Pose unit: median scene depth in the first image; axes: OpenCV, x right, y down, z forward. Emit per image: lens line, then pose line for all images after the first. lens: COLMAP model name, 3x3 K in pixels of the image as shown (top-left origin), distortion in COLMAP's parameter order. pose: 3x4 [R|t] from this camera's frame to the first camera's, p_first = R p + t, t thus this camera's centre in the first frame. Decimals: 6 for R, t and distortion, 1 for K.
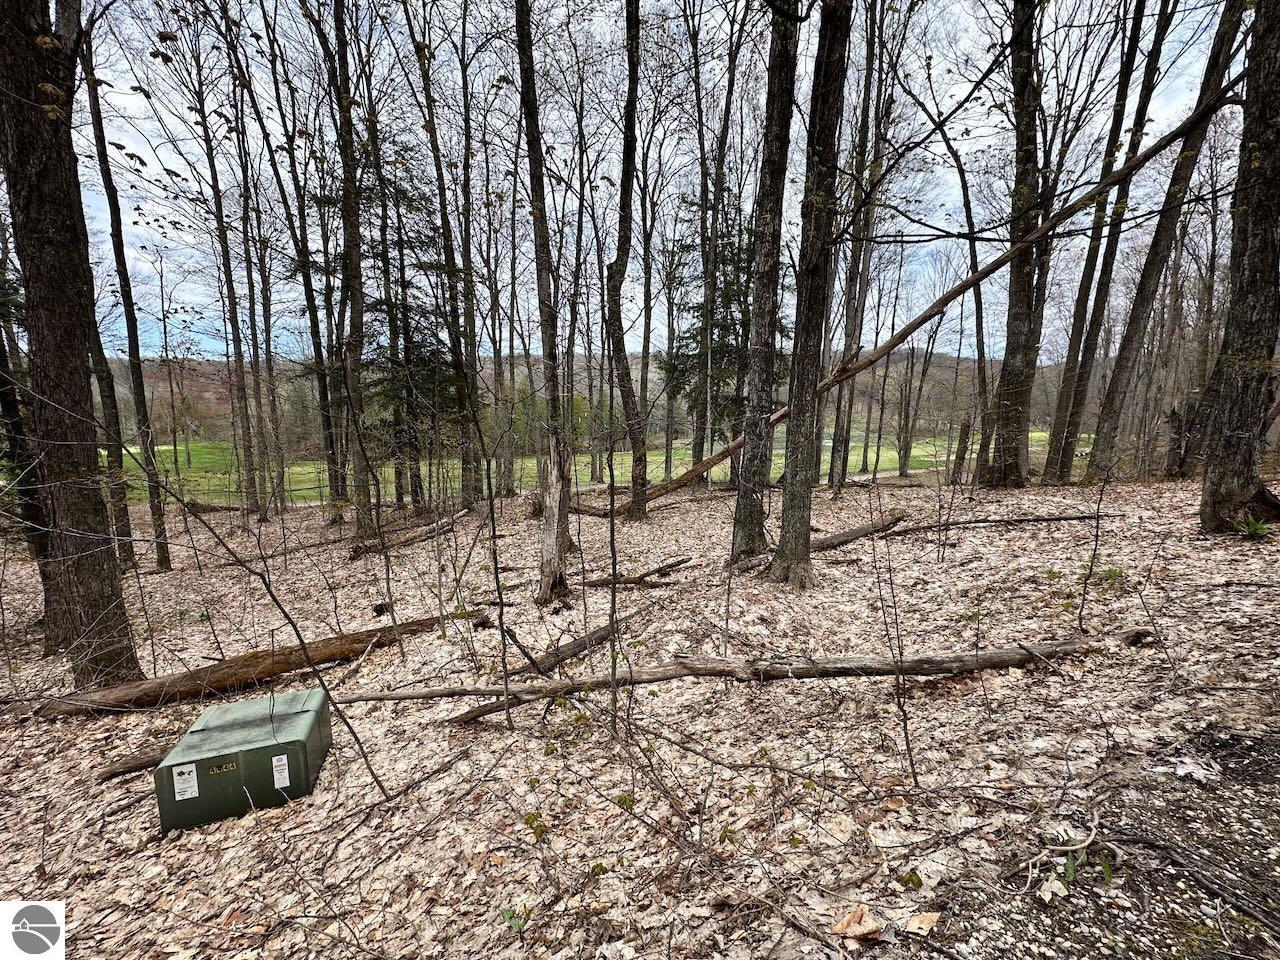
lens RADIAL K [[507.2, 0, 640.0], [0, 507.2, 480.0], [0, 0, 1]] dist [-0.000606, 0.000105]
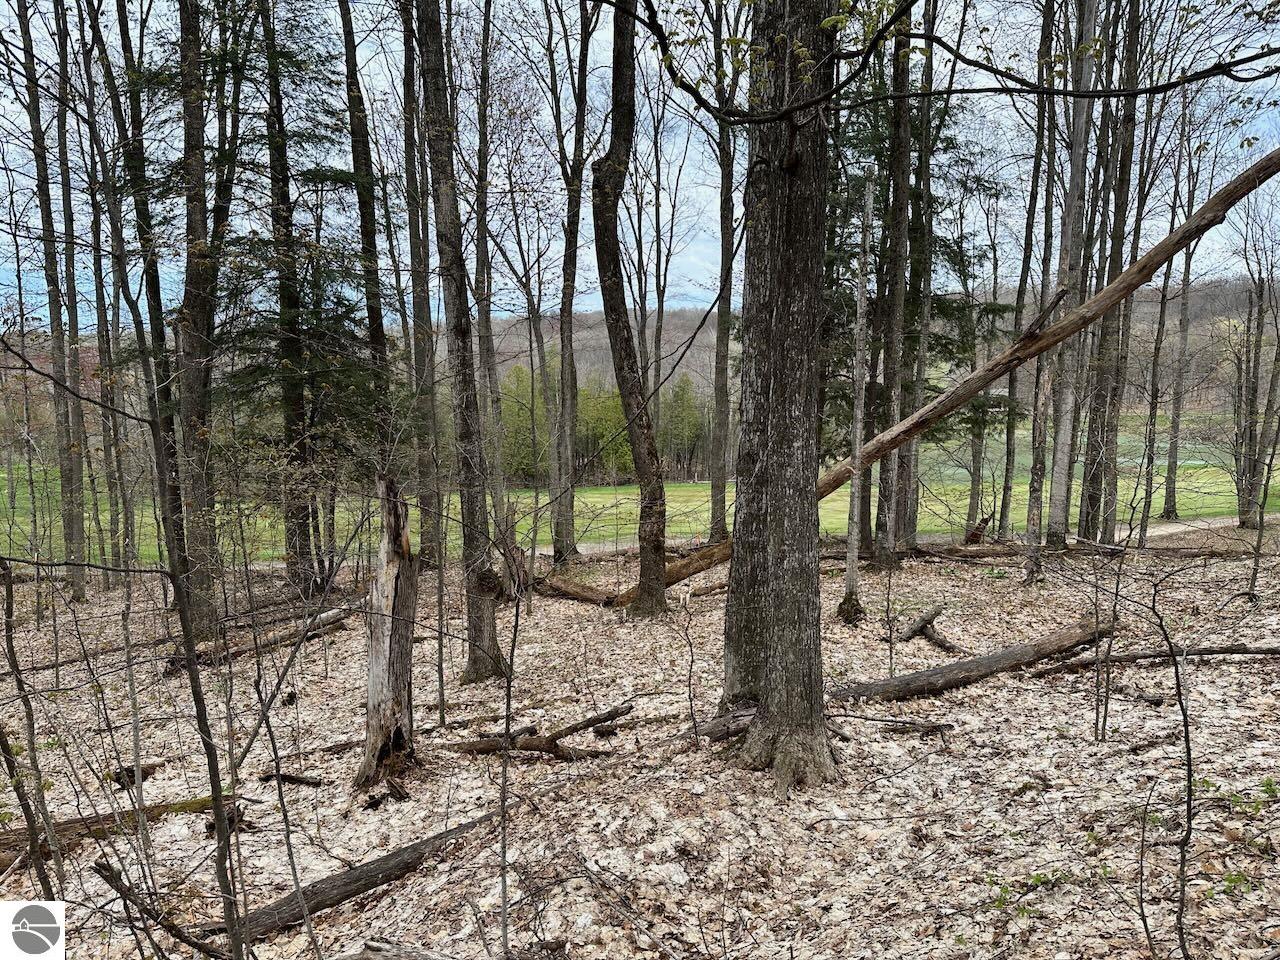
lens RADIAL K [[892.9, 0, 643.2], [0, 892.9, 482.2], [0, 0, 1]] dist [0.045562, -0.045631]
pose [[0.991160, -0.002468, -0.132648, 0.258283], [-0.004325, 0.998695, -0.050898, -0.036767], [0.132600, 0.051022, 0.989856, 0.072667]]
